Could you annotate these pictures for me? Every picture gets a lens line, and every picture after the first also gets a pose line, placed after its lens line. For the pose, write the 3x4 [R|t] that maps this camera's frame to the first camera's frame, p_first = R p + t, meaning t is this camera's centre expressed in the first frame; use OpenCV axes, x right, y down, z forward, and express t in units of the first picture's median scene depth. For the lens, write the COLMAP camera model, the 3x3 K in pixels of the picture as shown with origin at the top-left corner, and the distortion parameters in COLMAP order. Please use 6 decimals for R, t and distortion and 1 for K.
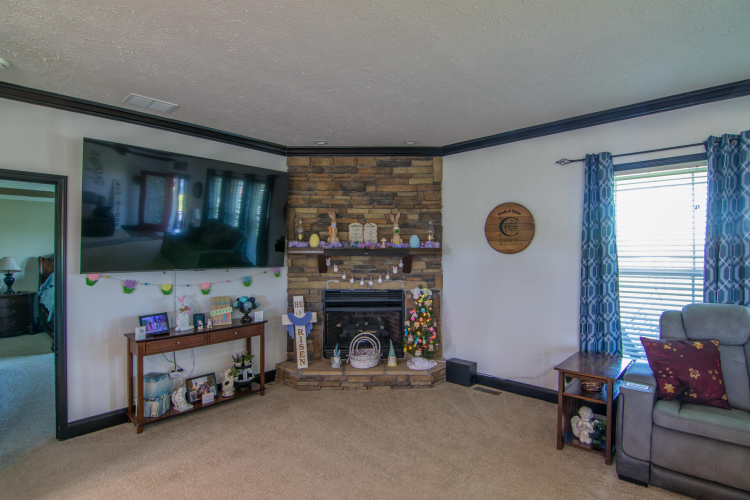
lens RADIAL K [[382.7, 0, 373.3], [0, 382.7, 252.7], [0, 0, 1]] dist [-0.005778, -0.001272]
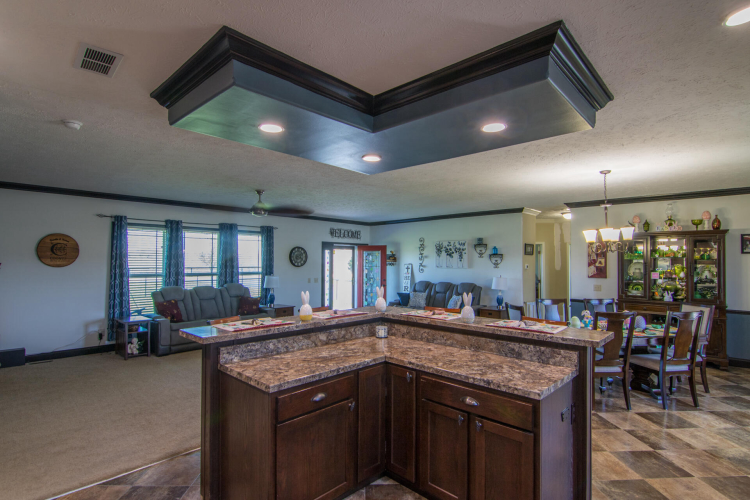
lens RADIAL K [[382.7, 0, 373.3], [0, 382.7, 252.7], [0, 0, 1]] dist [-0.005778, -0.001272]
pose [[0.039146, 0.024464, 0.998934, -1.339381], [-0.005187, 0.999692, -0.024279, -0.029628], [-0.999220, -0.004231, 0.039261, -0.376357]]
